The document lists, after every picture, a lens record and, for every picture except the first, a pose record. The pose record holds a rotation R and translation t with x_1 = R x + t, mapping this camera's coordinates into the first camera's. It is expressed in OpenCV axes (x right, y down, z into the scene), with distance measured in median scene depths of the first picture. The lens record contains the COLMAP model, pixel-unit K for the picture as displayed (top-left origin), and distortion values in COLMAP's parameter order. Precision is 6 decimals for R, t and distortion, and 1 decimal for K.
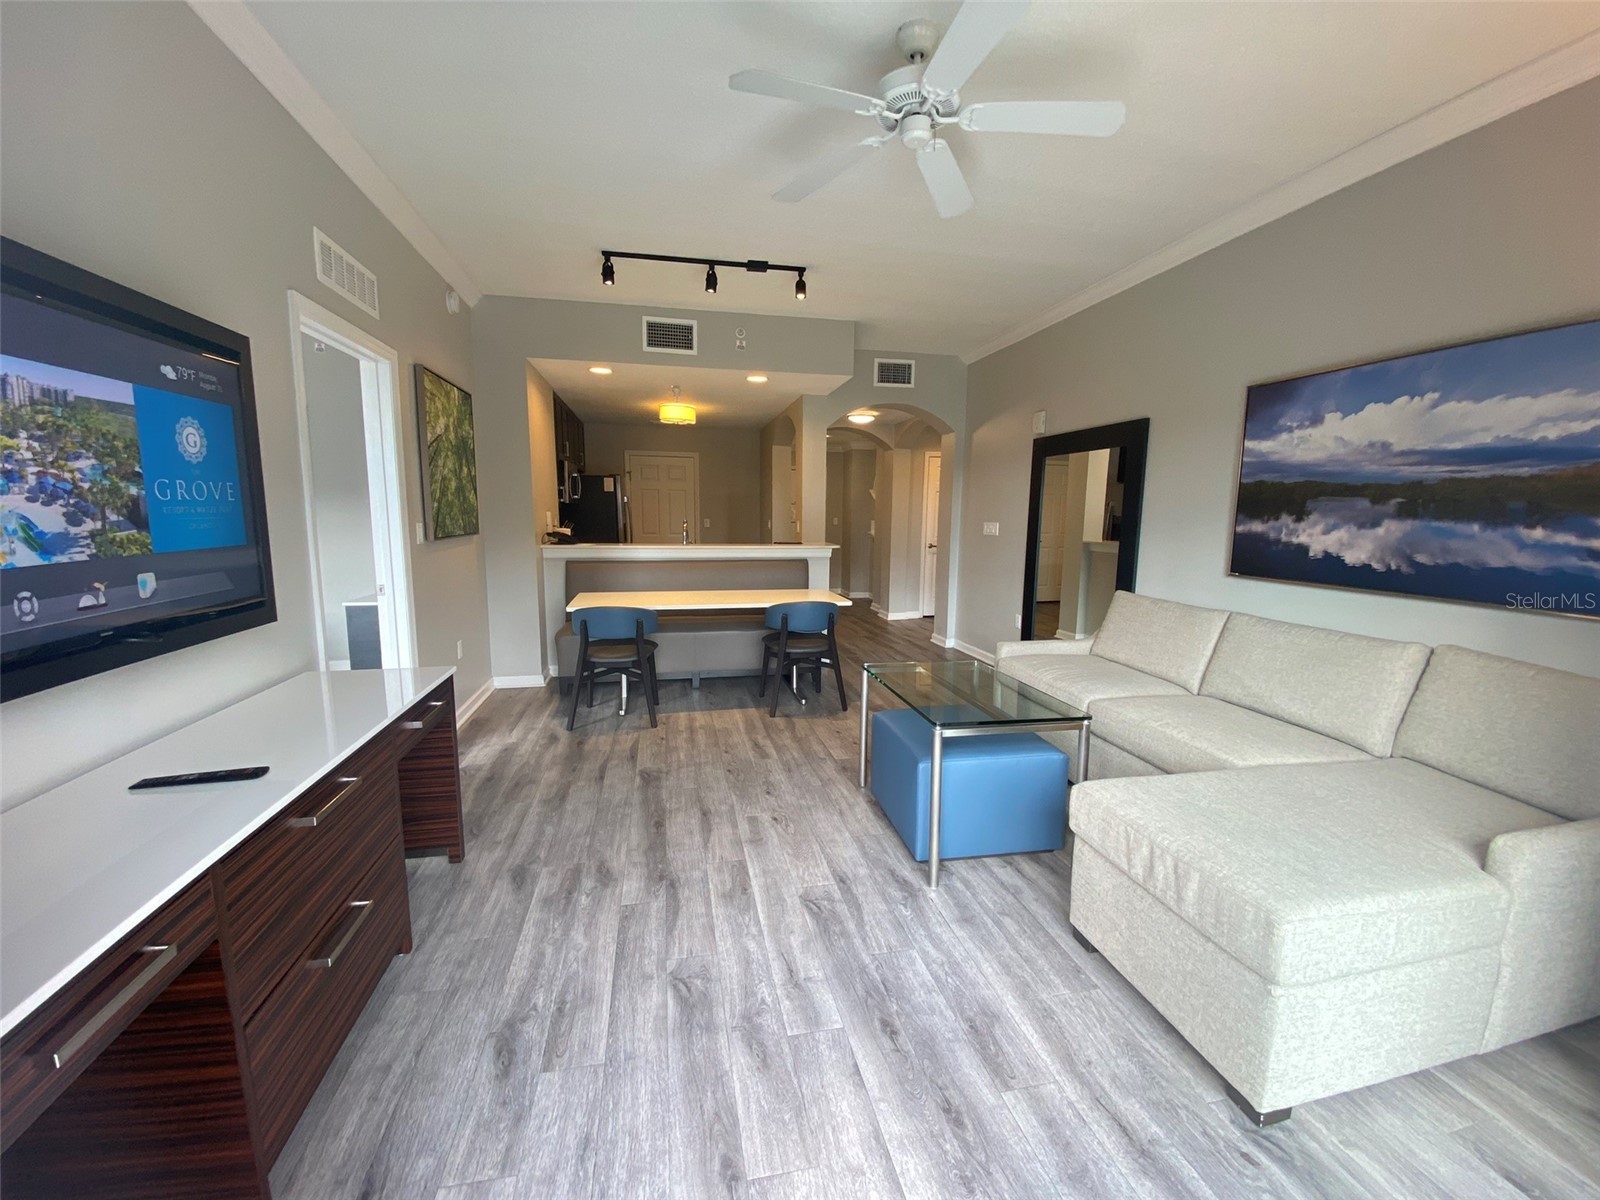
lens RADIAL K [[656.1, 0, 795.8], [0, 656.1, 606.8], [0, 0, 1]] dist [0.019824, -0.019938]
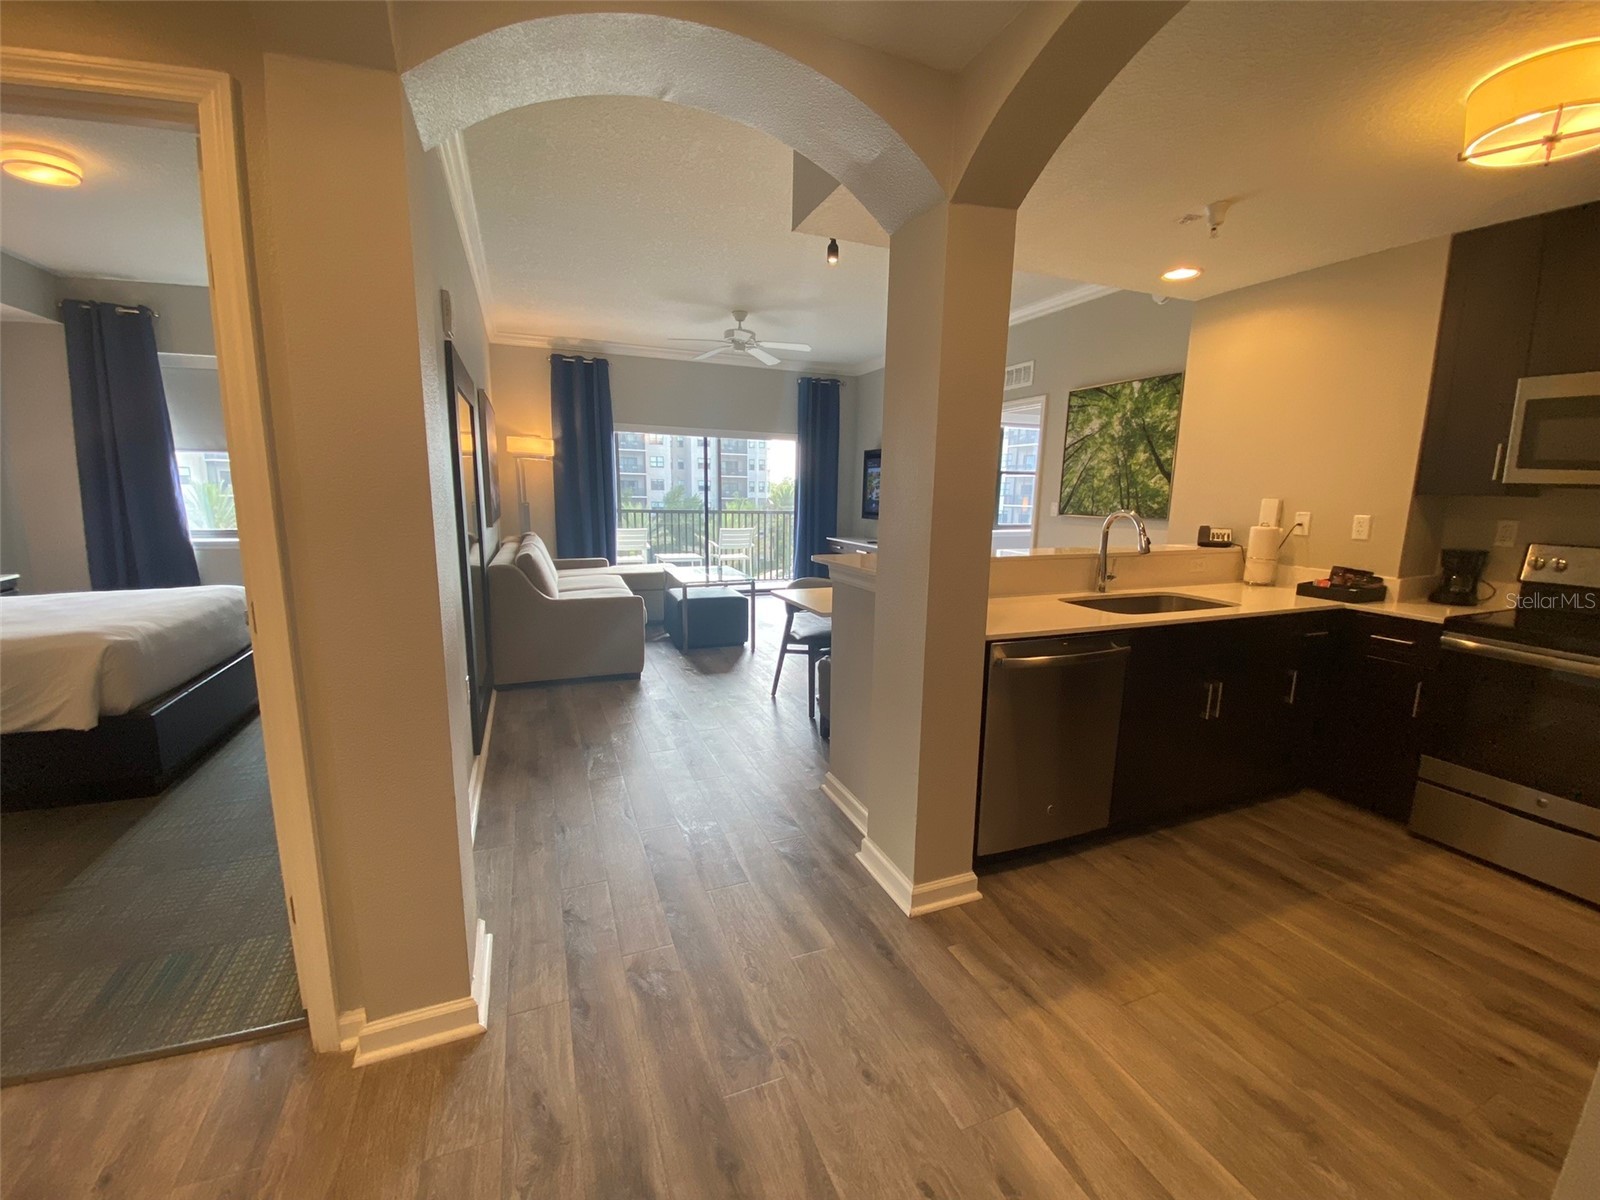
lens RADIAL K [[656.1, 0, 795.8], [0, 656.1, 606.8], [0, 0, 1]] dist [0.019824, -0.019938]
pose [[-0.982945, 0.014384, -0.183334, 0.508608], [-0.044485, 0.948730, 0.312941, -0.621818], [0.178436, 0.315759, -0.931910, 4.285708]]
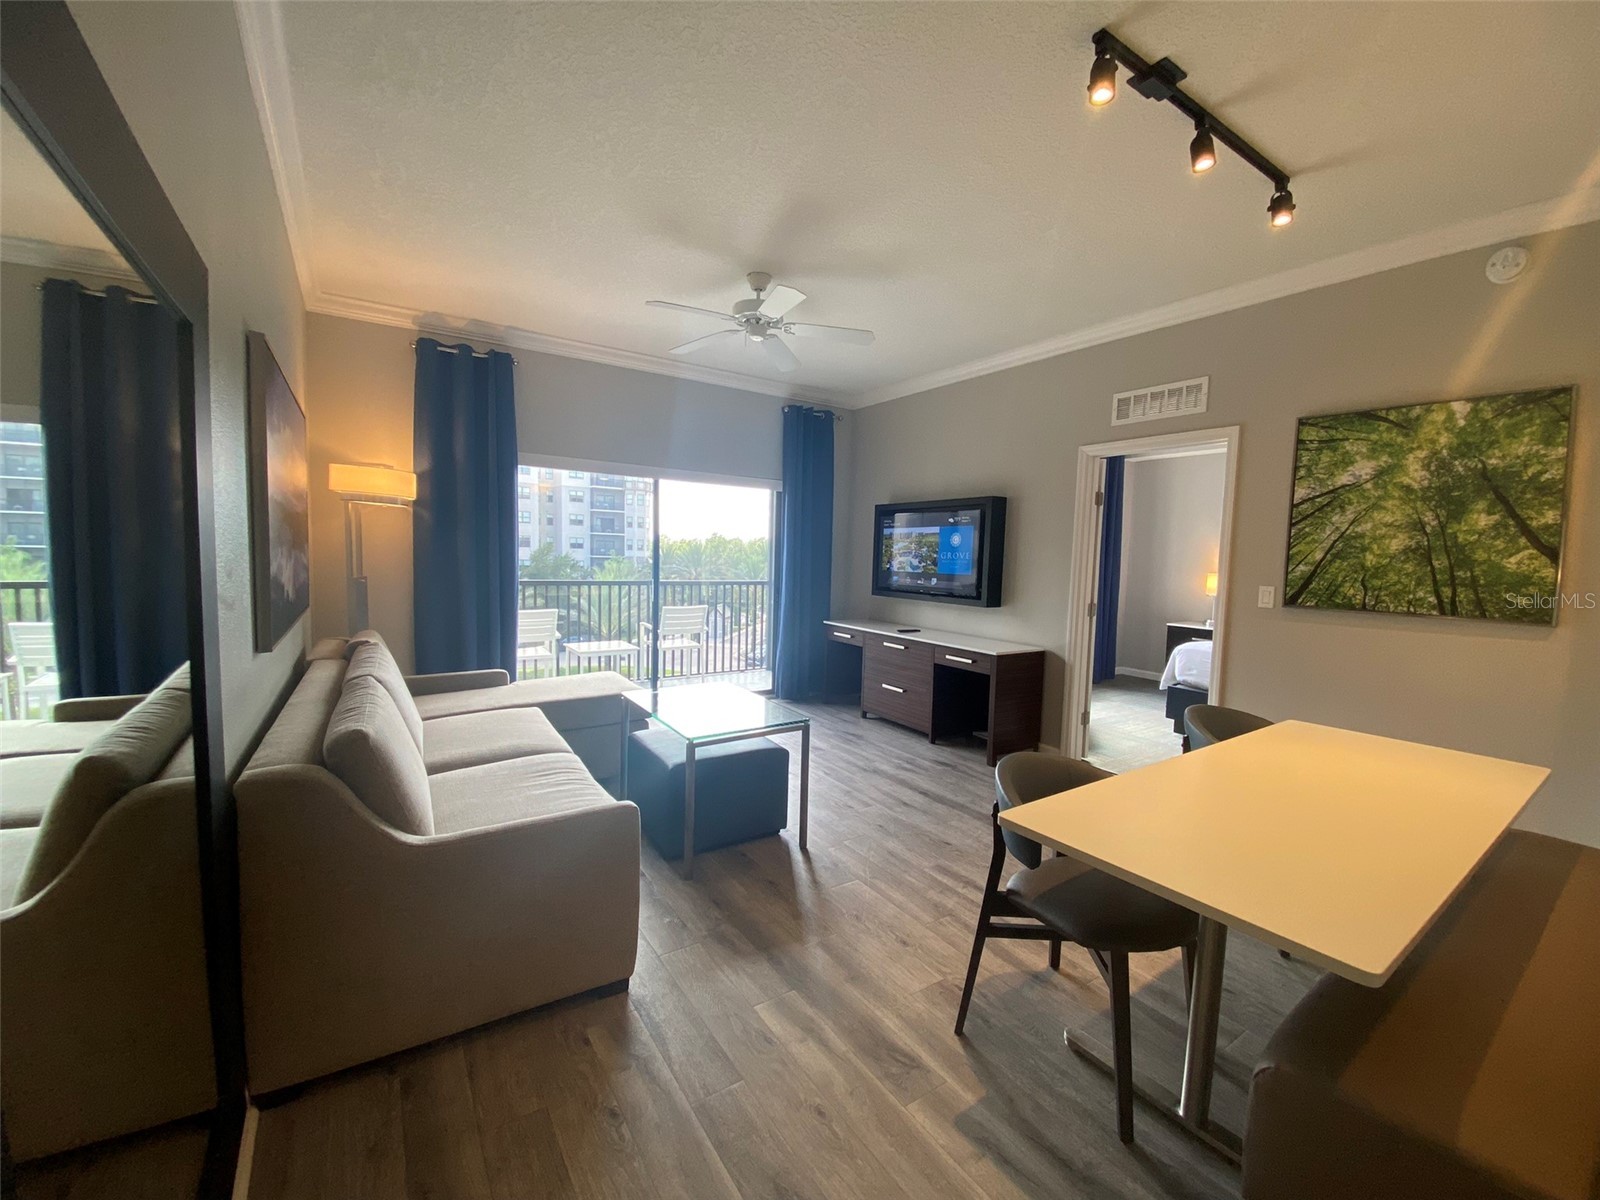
lens RADIAL K [[656.4, 0, 801.7], [0, 656.4, 604.4], [0, 0, 1]] dist [0.029842, -0.025061]
pose [[-0.927632, 0.001919, -0.373491, 0.769331], [-0.083263, 0.973759, 0.211802, -0.453934], [0.364097, 0.227572, -0.903131, 2.969153]]
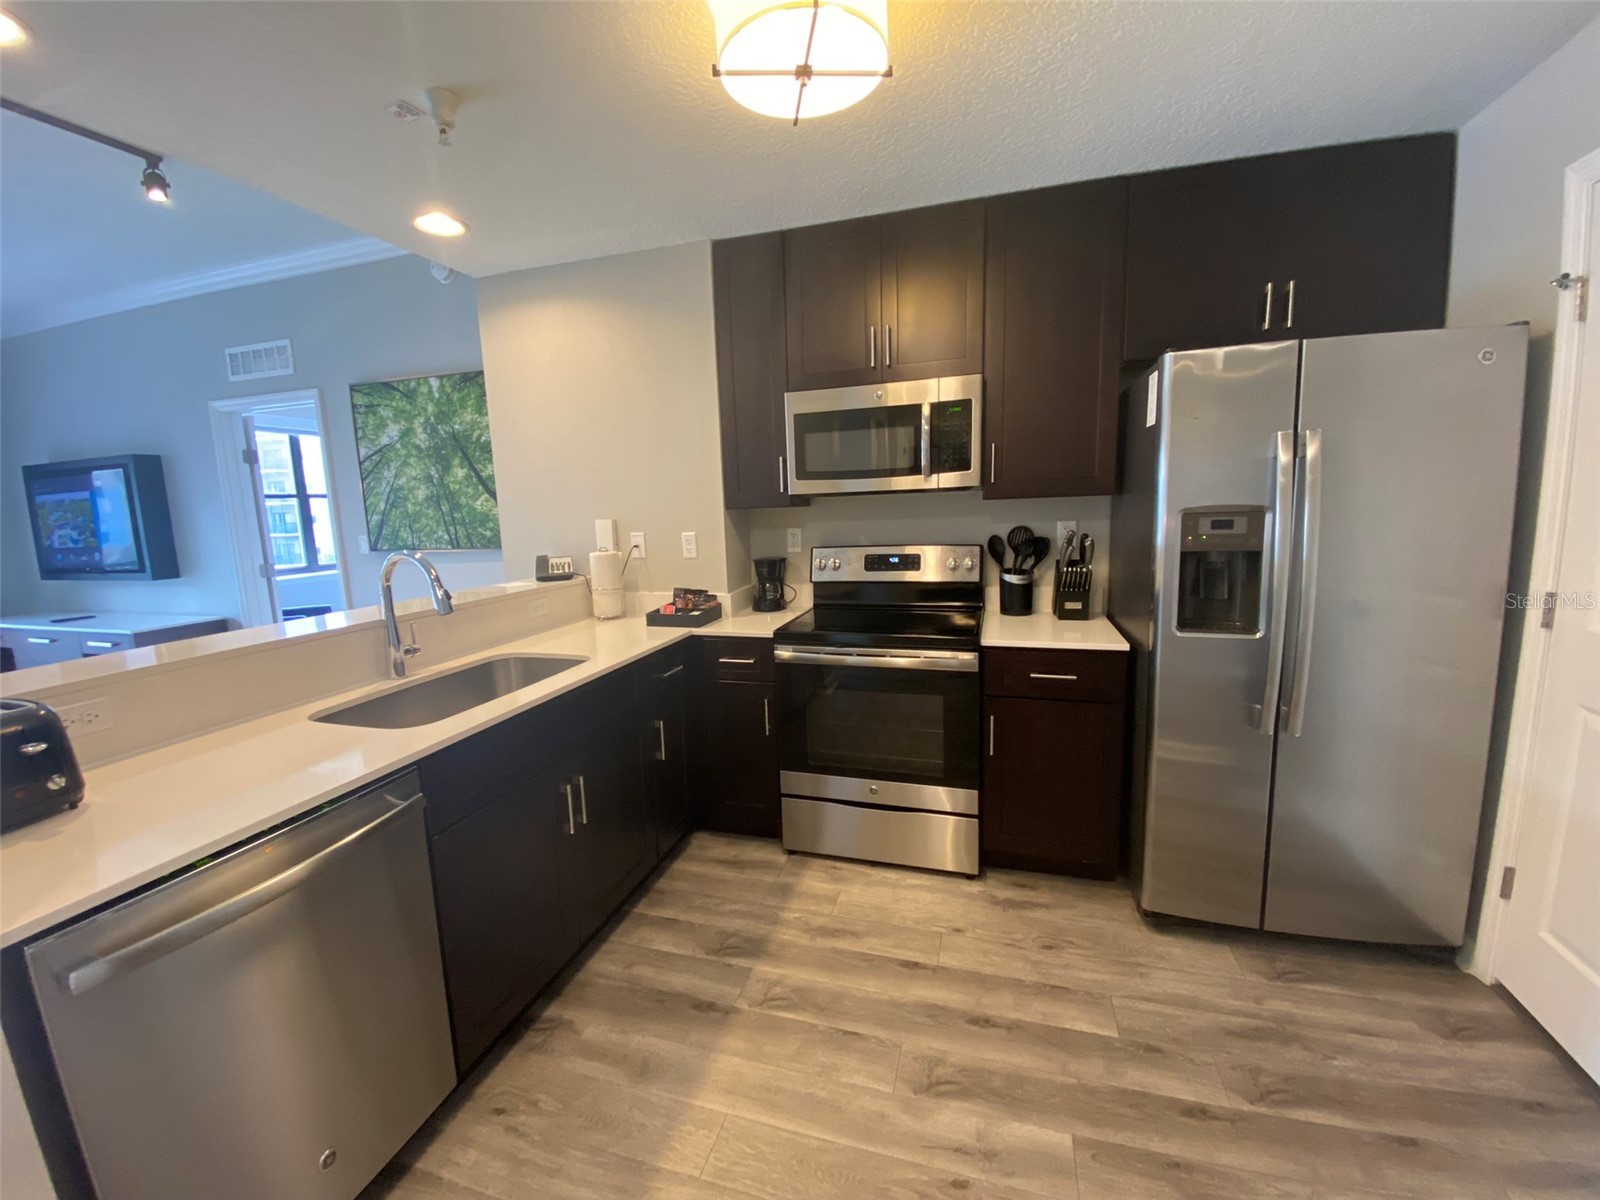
lens RADIAL K [[656.1, 0, 795.8], [0, 656.1, 606.8], [0, 0, 1]] dist [0.019824, -0.019938]
pose [[-0.492463, 0.143301, -0.858455, 0.051156], [-0.096477, 0.971285, 0.217481, -0.579536], [0.864970, 0.189923, -0.464496, 3.913210]]
